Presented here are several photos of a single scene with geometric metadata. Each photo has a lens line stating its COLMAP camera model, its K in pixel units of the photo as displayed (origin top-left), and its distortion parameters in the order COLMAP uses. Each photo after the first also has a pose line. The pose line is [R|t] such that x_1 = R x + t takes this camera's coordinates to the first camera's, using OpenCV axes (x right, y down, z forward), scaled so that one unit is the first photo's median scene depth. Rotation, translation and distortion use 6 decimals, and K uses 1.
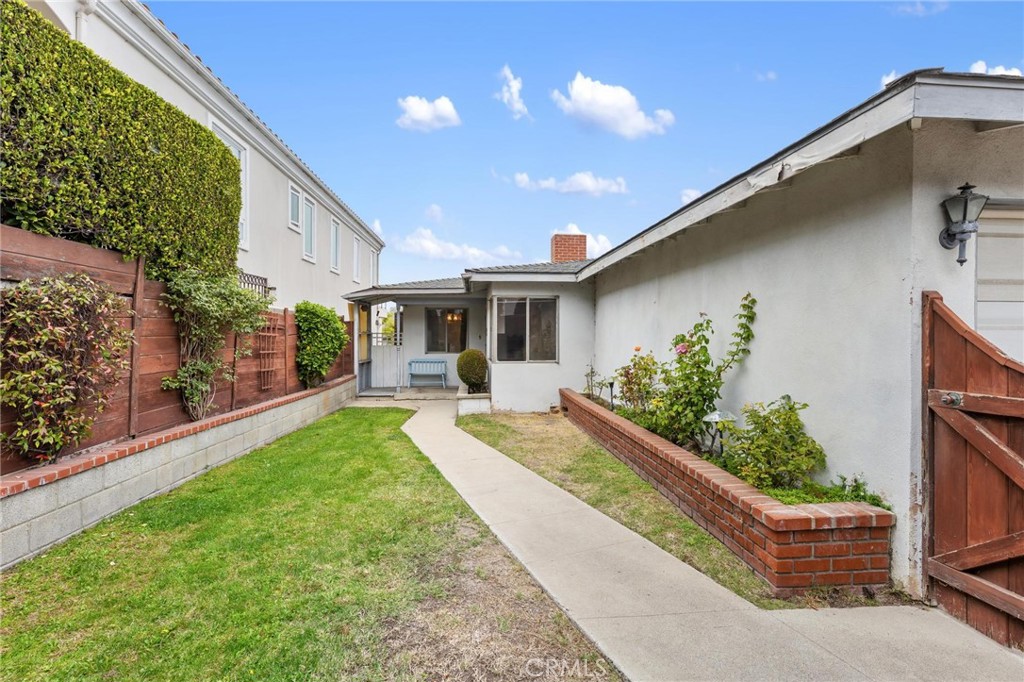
lens RADIAL K [[471.4, 0, 514.8], [0, 471.4, 334.7], [0, 0, 1]] dist [-0.005029, 0.000190]
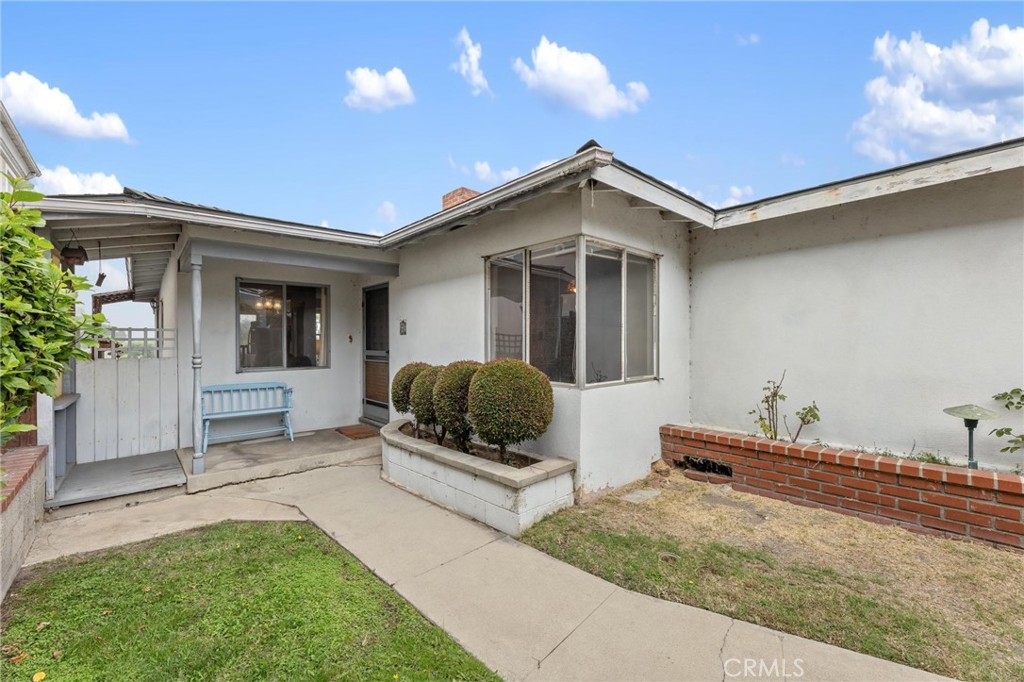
lens RADIAL K [[410.6, 0, 508.9], [0, 410.6, 342.4], [0, 0, 1]] dist [0.003476, -0.000510]
pose [[0.795430, -0.005150, 0.606024, -0.750168], [0.006741, 0.999977, -0.000350, 0.037882], [-0.606008, 0.004363, 0.795446, 1.677662]]
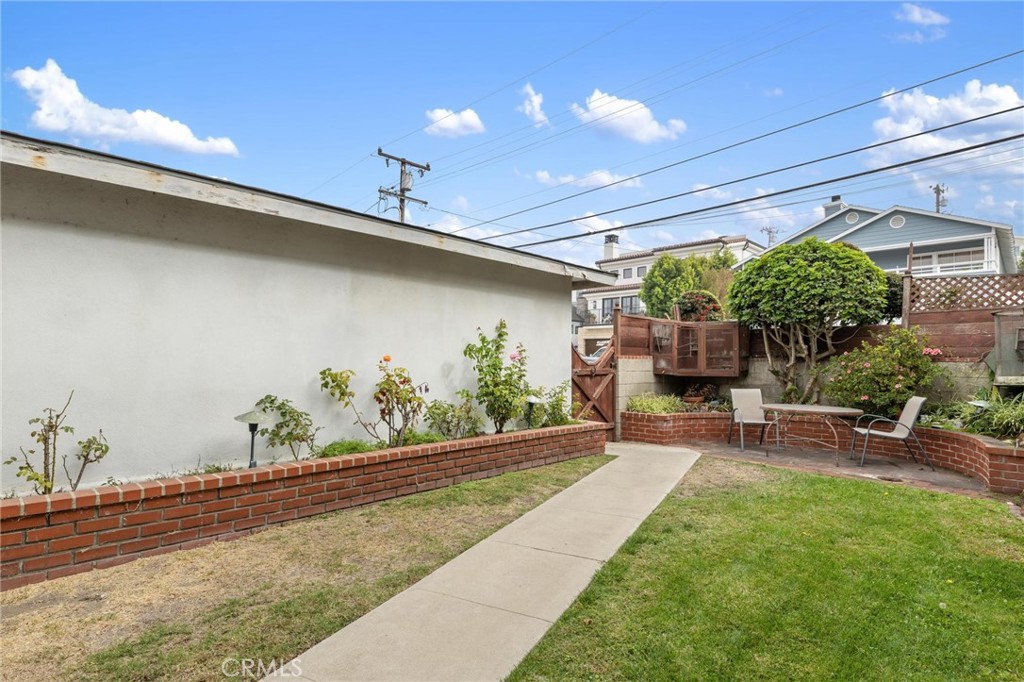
lens RADIAL K [[529.1, 0, 509.1], [0, 529.1, 347.0], [0, 0, 1]] dist [0.001393, -0.000817]
pose [[-0.646387, 0.012457, 0.762908, -0.803719], [-0.014409, 0.999489, -0.028528, 0.047697], [-0.762873, -0.029433, -0.645878, 2.067486]]
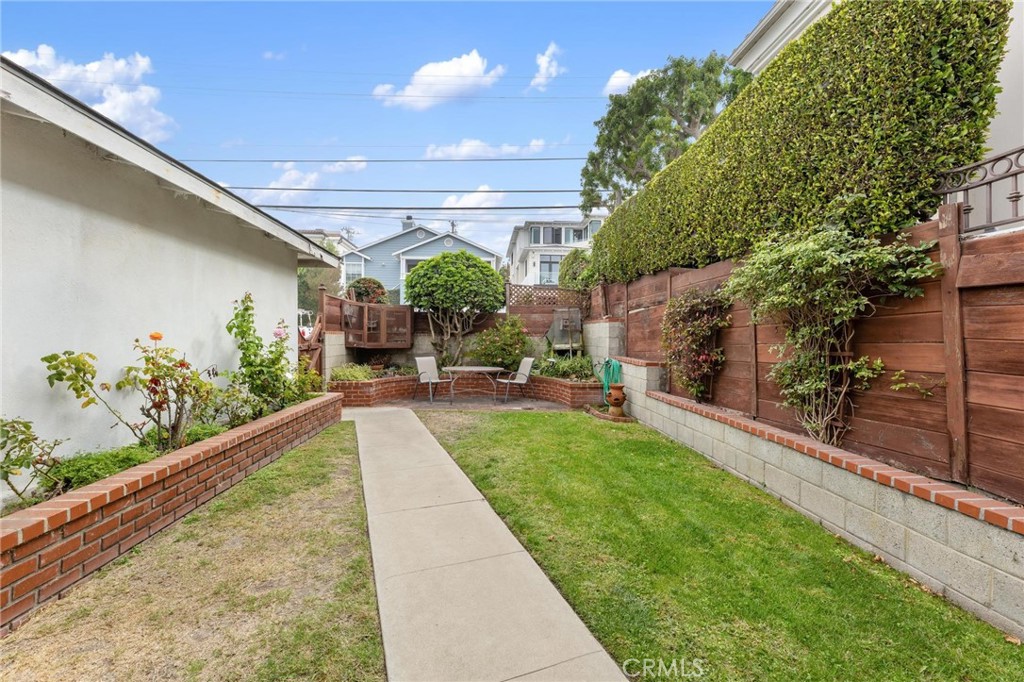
lens RADIAL K [[429.4, 0, 519.9], [0, 429.4, 342.9], [0, 0, 1]] dist [0.000014, -0.000410]
pose [[-0.999946, -0.009652, 0.003844, -0.307962], [-0.009620, 0.999921, 0.008142, 0.042143], [-0.003922, 0.008105, -0.999959, 2.262051]]
